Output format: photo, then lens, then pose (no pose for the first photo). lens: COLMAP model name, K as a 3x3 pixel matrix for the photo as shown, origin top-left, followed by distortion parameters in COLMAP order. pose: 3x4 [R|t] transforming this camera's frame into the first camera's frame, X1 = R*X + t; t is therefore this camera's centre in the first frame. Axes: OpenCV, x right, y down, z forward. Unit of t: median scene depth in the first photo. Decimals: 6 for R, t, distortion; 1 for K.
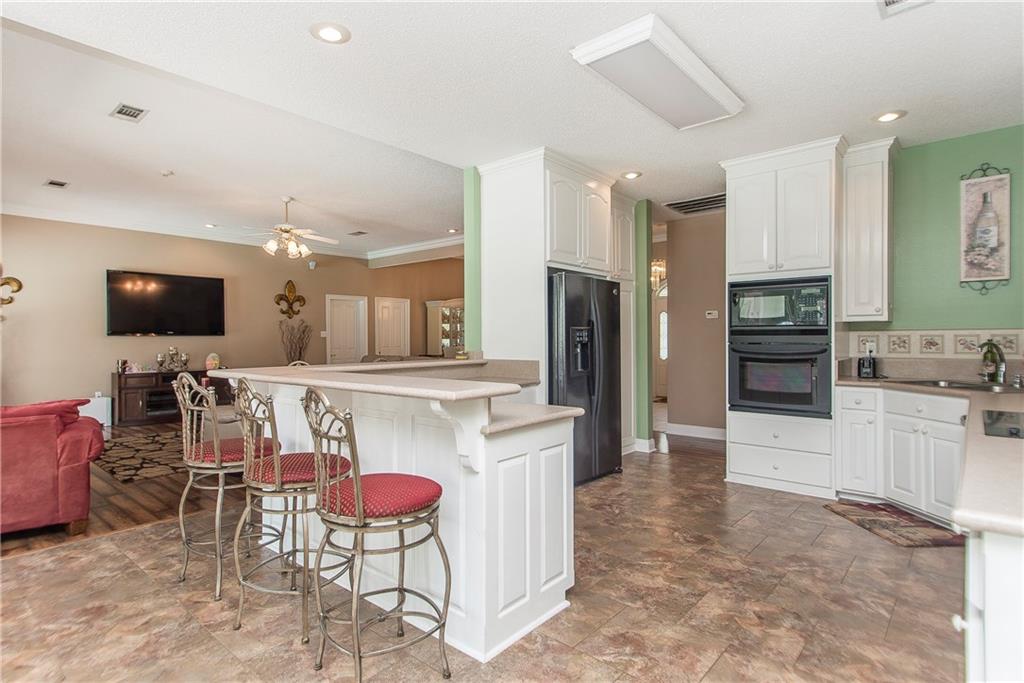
lens RADIAL K [[532.5, 0, 514.2], [0, 532.5, 339.3], [0, 0, 1]] dist [-0.000845, -0.001746]
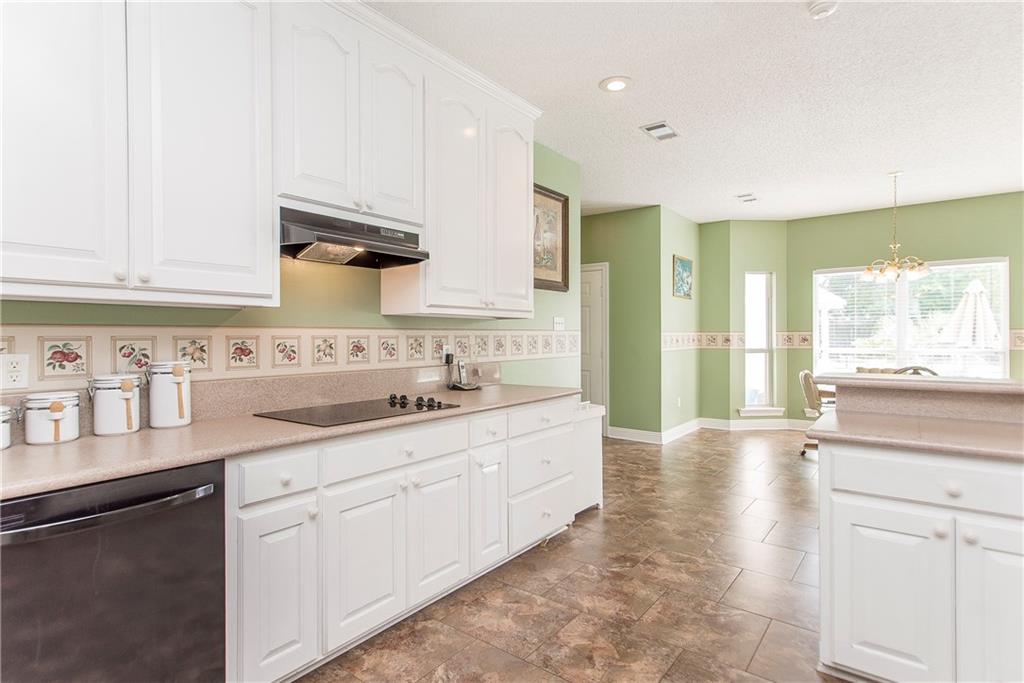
lens RADIAL K [[532.5, 0, 514.4], [0, 532.5, 339.9], [0, 0, 1]] dist [-0.000845, -0.001746]
pose [[-0.997864, 0.008086, -0.064825, 0.647222], [0.007475, 0.999925, 0.009667, -0.009822], [0.064898, 0.009162, -0.997850, 1.884171]]
